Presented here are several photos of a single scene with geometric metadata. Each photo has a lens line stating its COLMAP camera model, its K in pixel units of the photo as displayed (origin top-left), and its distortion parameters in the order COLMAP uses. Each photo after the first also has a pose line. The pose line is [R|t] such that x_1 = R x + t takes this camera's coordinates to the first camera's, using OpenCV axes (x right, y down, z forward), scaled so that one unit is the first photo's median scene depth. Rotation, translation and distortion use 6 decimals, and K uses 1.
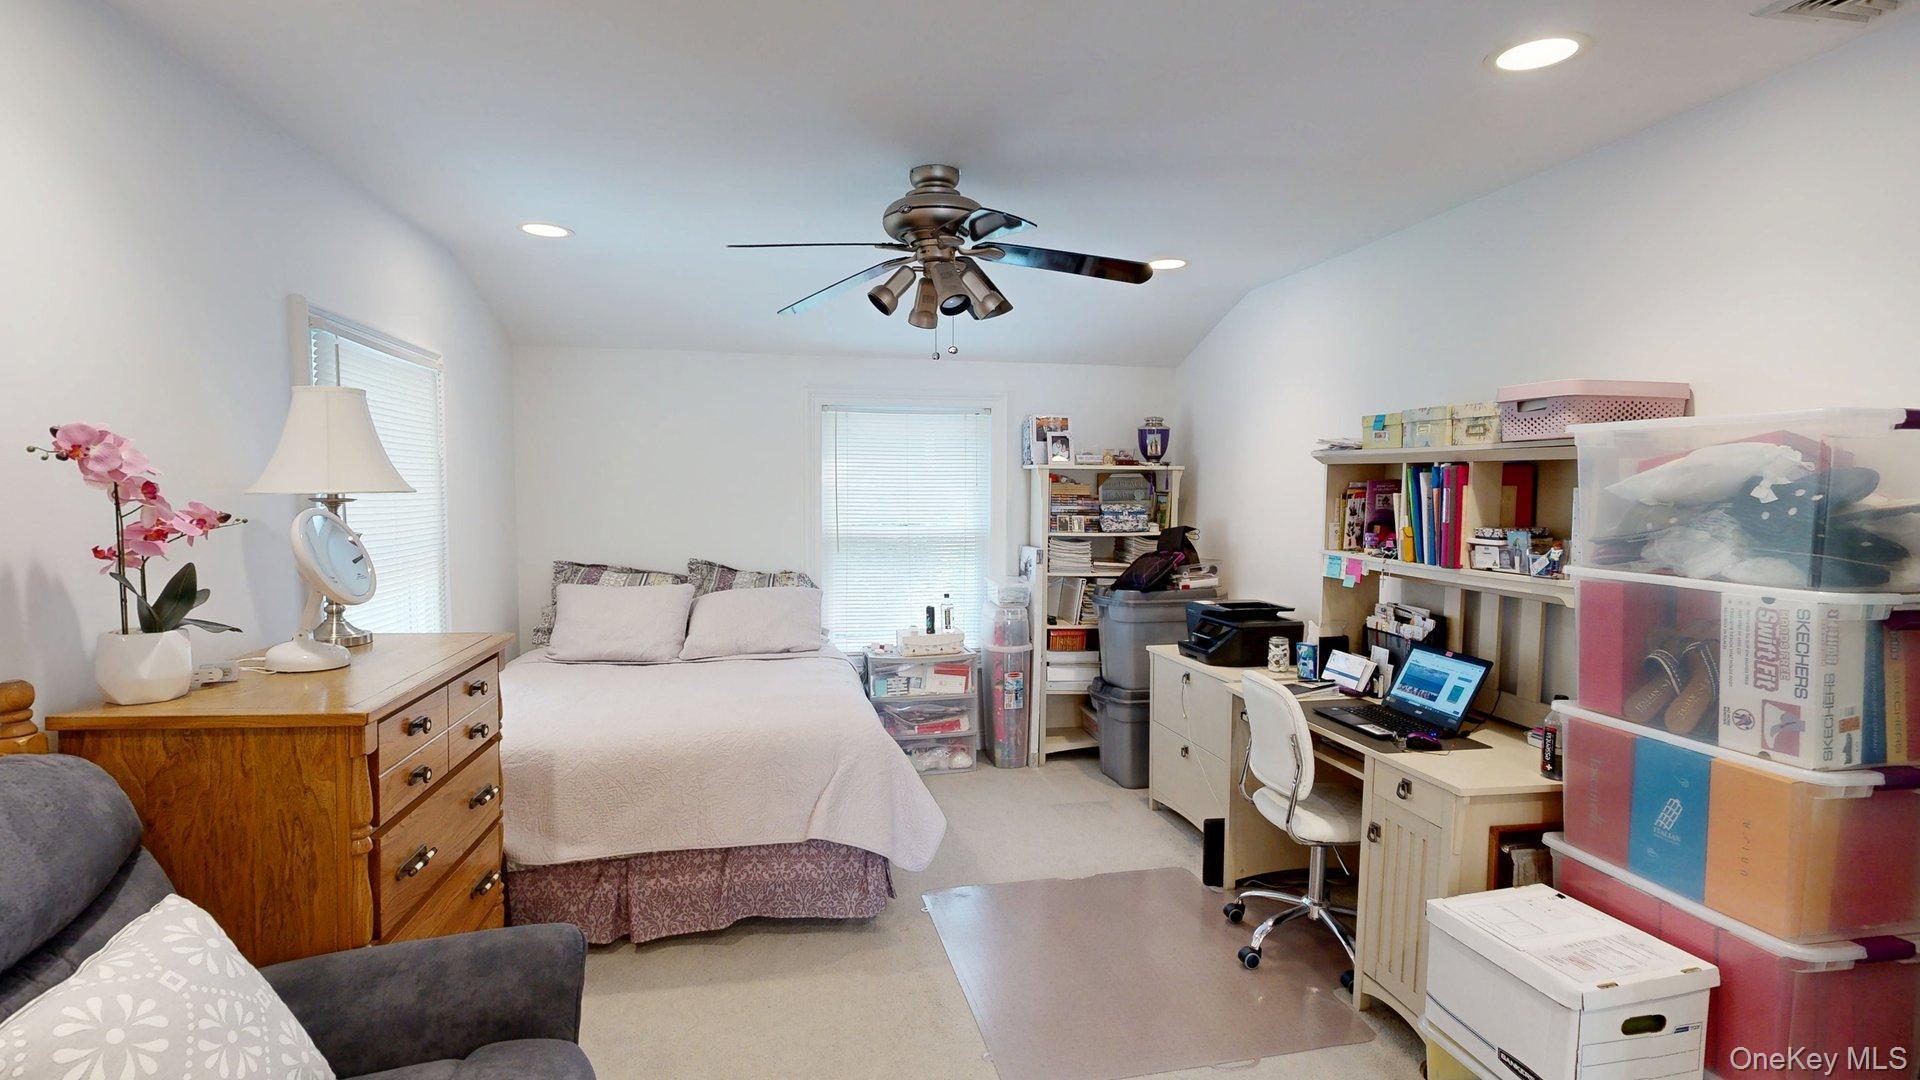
lens RADIAL K [[945.5, 0, 963.8], [0, 945.5, 539.9], [0, 0, 1]] dist [0.004234, 0.000354]
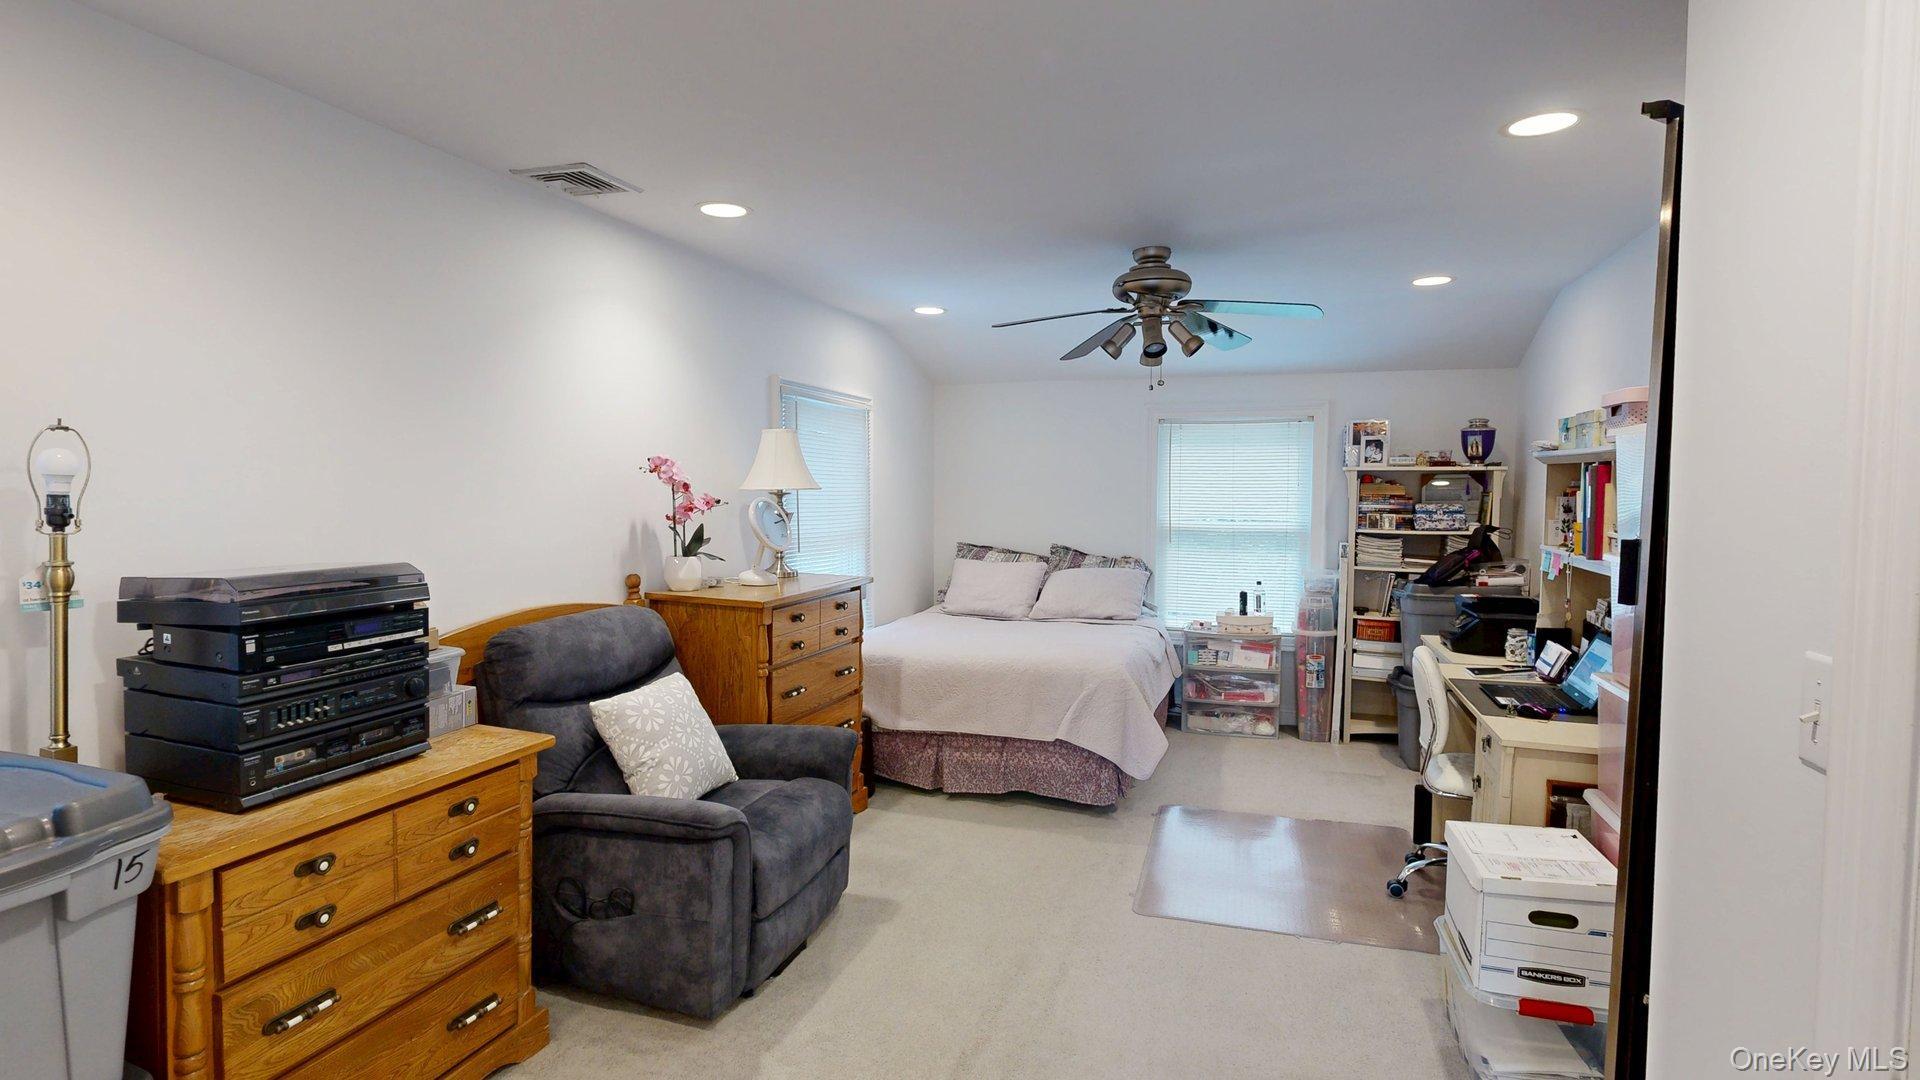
lens RADIAL K [[945.5, 0, 962.6], [0, 945.5, 535.3], [0, 0, 1]] dist [0.004234, 0.000354]
pose [[0.868668, 0.024695, -0.494778, 0.391279], [-0.028484, 0.999594, -0.000116, 0.020306], [0.494575, 0.014194, 0.869019, -0.277741]]
